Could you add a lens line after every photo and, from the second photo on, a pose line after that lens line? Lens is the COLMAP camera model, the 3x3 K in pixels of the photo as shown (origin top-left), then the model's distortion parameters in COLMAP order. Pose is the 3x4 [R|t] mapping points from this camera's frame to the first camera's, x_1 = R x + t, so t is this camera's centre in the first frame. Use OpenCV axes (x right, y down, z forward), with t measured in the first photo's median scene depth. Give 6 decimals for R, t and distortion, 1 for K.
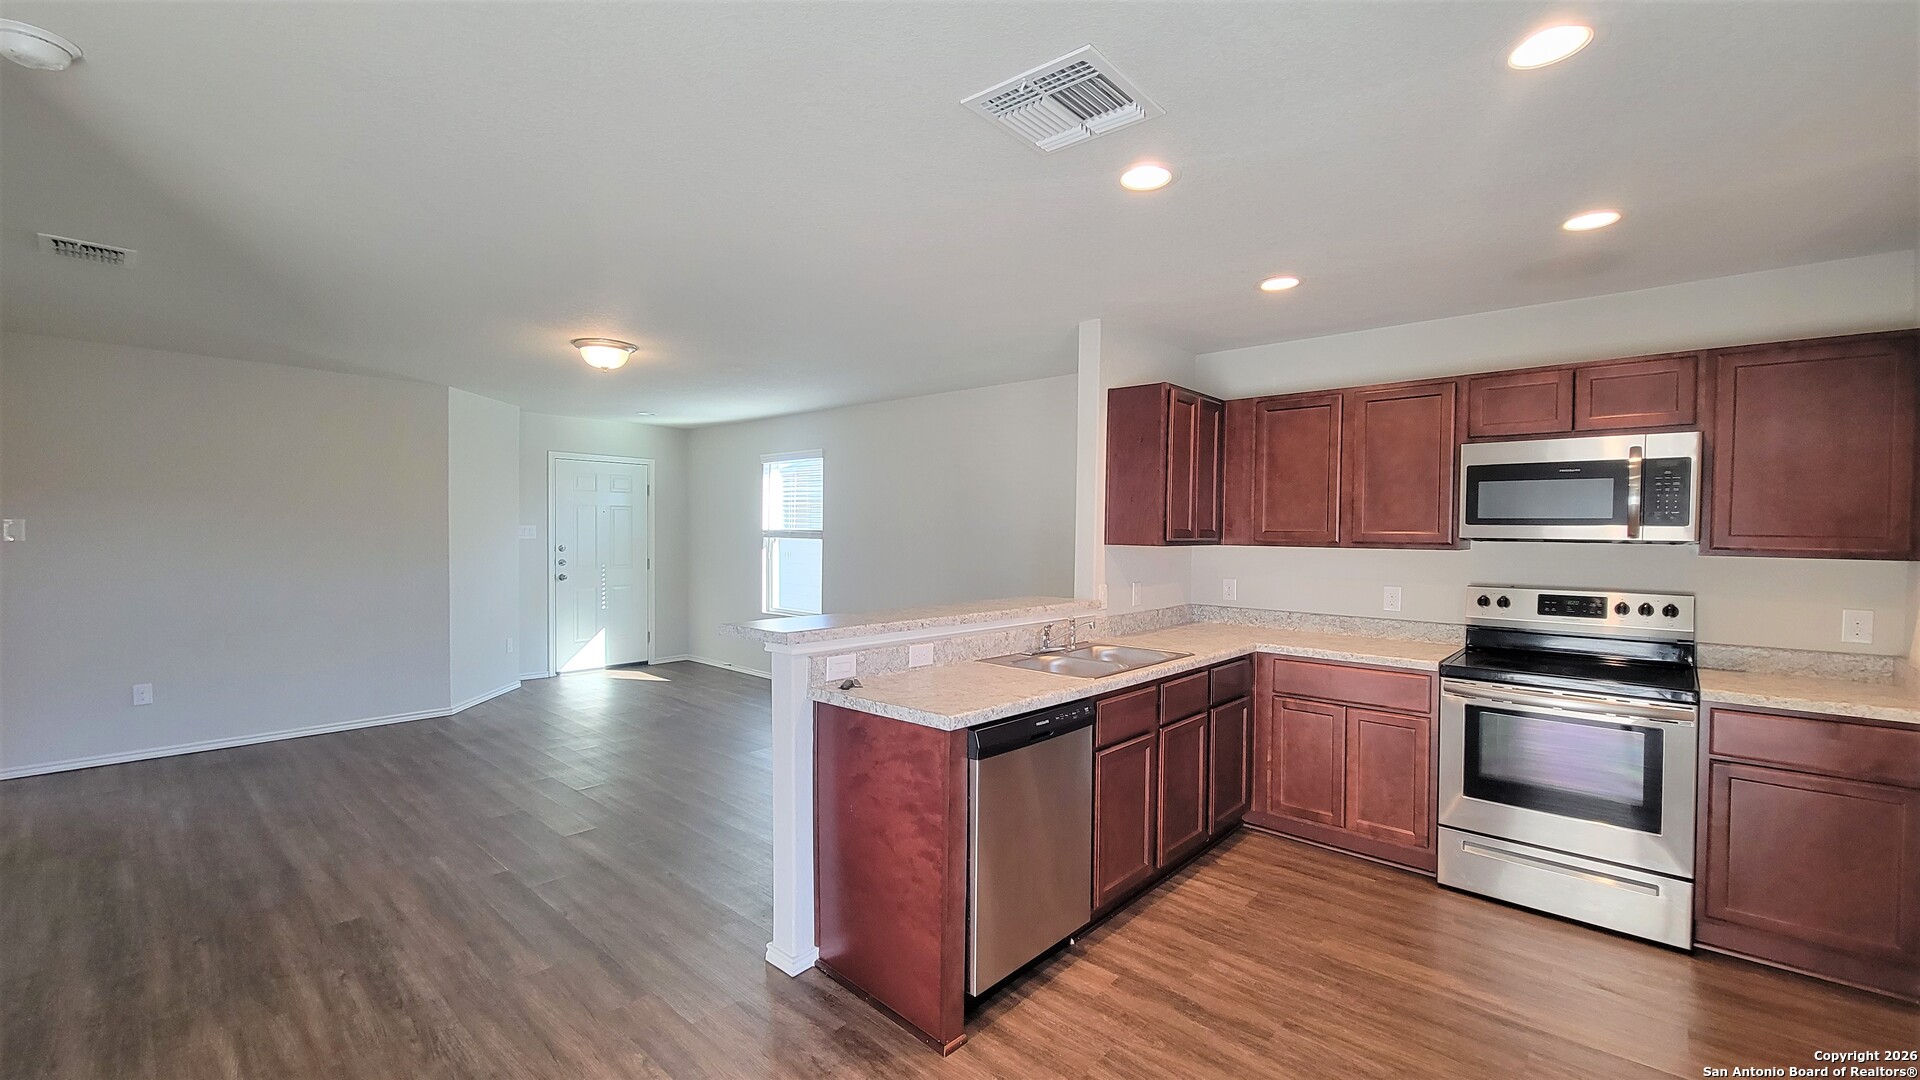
lens RADIAL K [[794.8, 0, 960.0], [0, 794.8, 540.0], [0, 0, 1]] dist [0.001650, -0.000080]
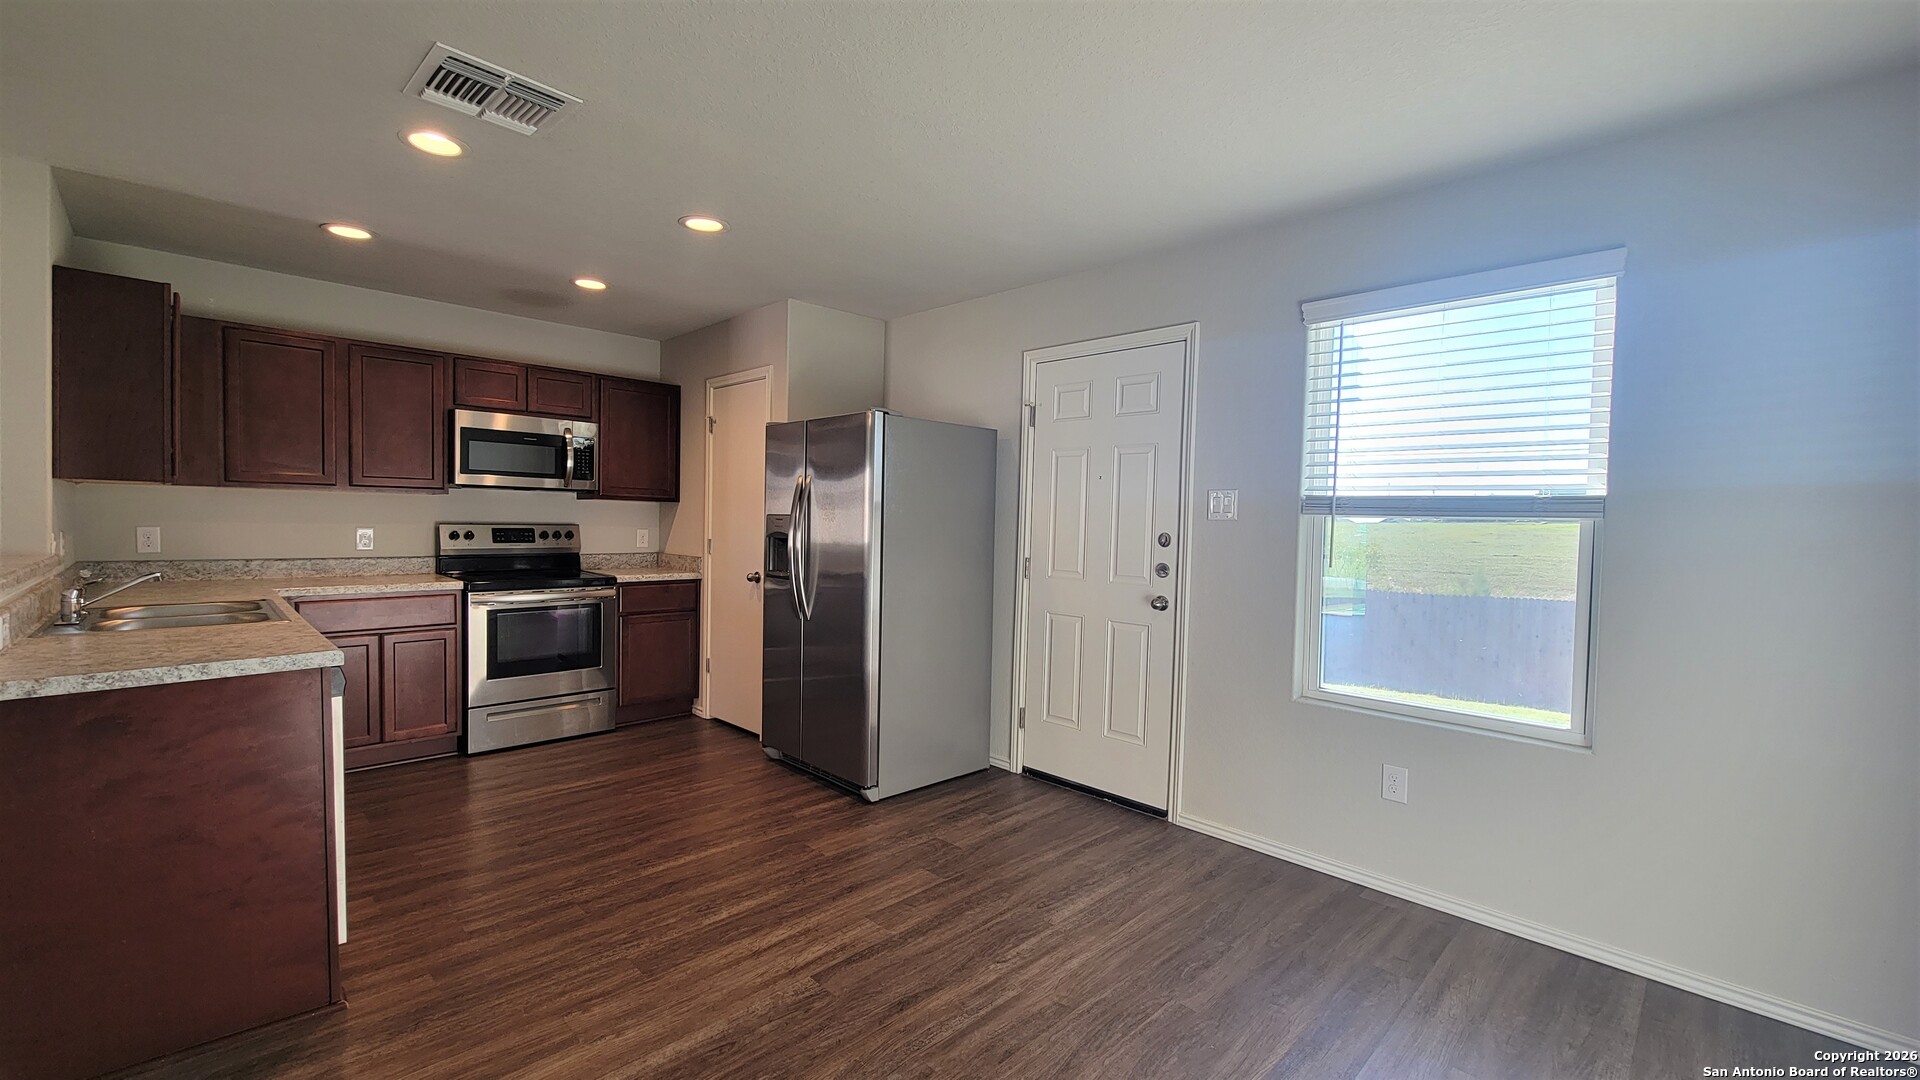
lens RADIAL K [[794.8, 0, 960.0], [0, 794.8, 540.0], [0, 0, 1]] dist [0.001650, -0.000080]
pose [[0.044194, -0.035528, 0.998391, -0.594601], [-0.006916, 0.999333, 0.035867, 0.035222], [-0.998999, -0.008490, 0.043919, 0.153063]]
